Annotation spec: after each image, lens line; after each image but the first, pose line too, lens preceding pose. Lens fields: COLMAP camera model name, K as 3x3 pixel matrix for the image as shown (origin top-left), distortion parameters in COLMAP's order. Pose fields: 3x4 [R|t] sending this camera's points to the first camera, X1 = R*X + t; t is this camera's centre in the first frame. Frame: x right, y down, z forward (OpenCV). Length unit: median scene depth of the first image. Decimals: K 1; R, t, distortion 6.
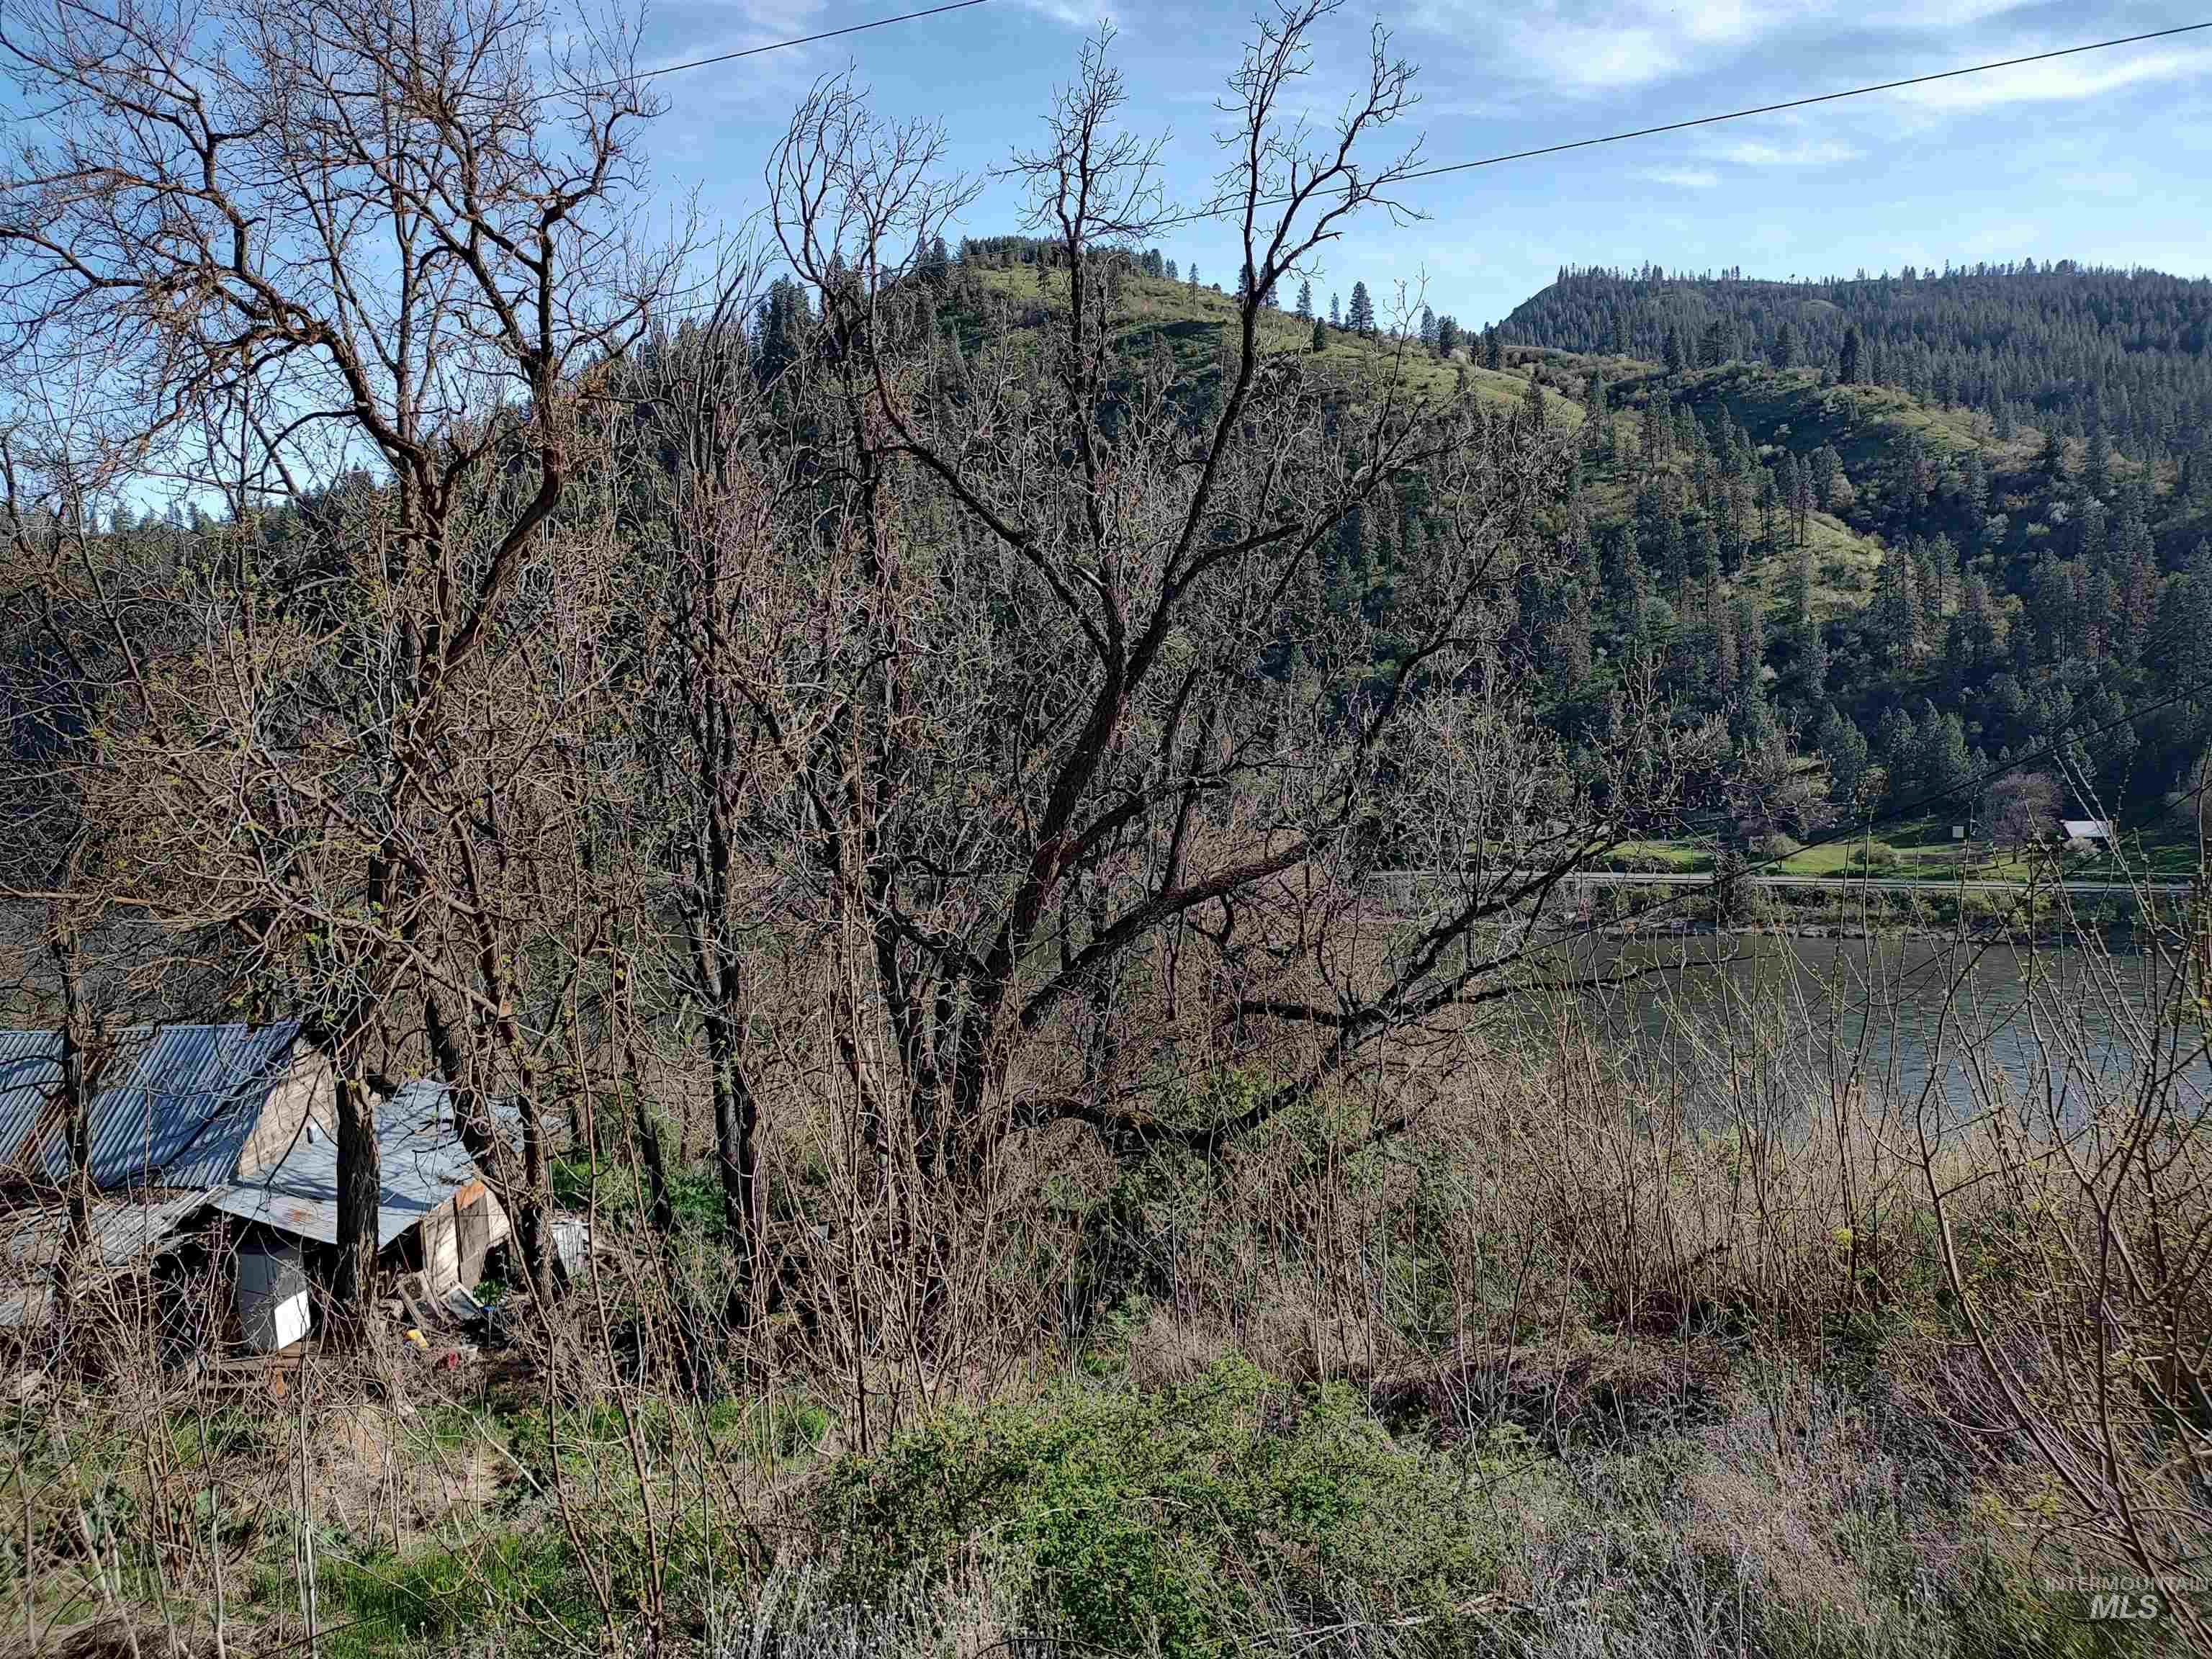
lens RADIAL K [[1586.0, 0, 1120.7], [0, 1586.0, 827.9], [0, 0, 1]] dist [0.027790, -0.020903]
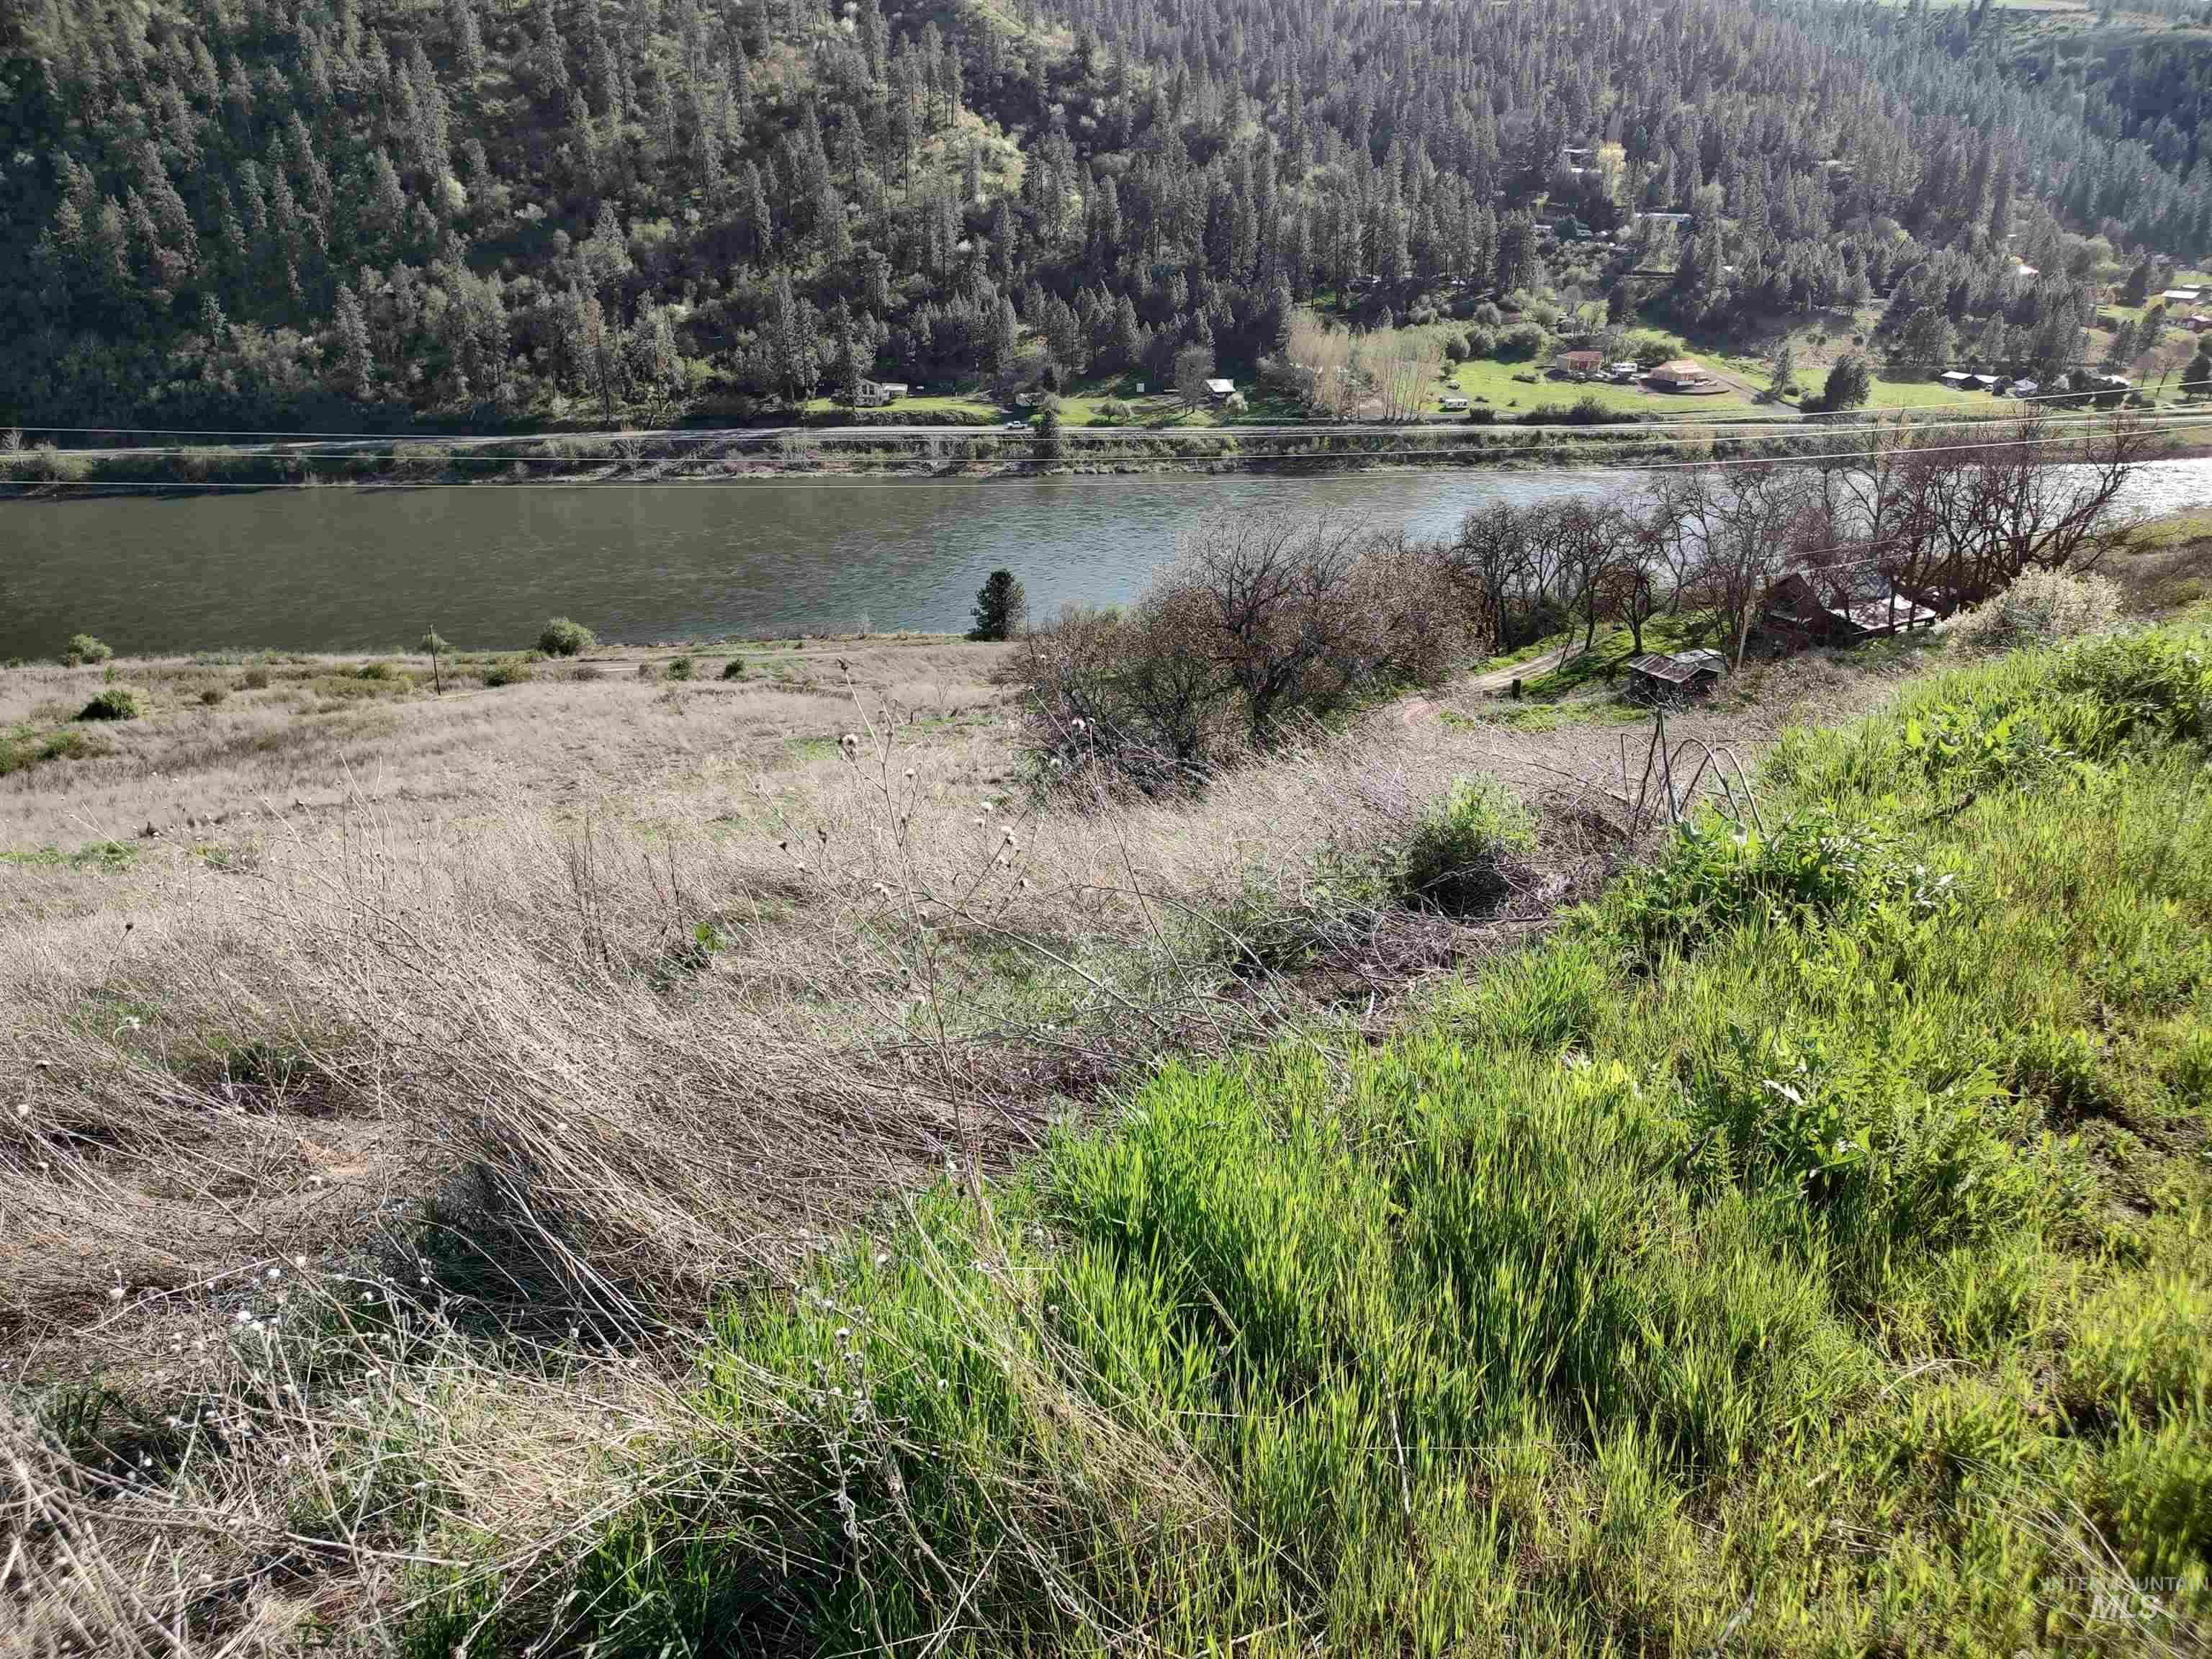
lens RADIAL K [[1586.0, 0, 1116.5], [0, 1586.0, 839.1], [0, 0, 1]] dist [0.027790, -0.020903]
pose [[0.777592, -0.187014, 0.600314, -0.253358], [0.002160, 0.955533, 0.294876, -0.019422], [-0.628766, -0.227996, 0.743419, -0.059943]]
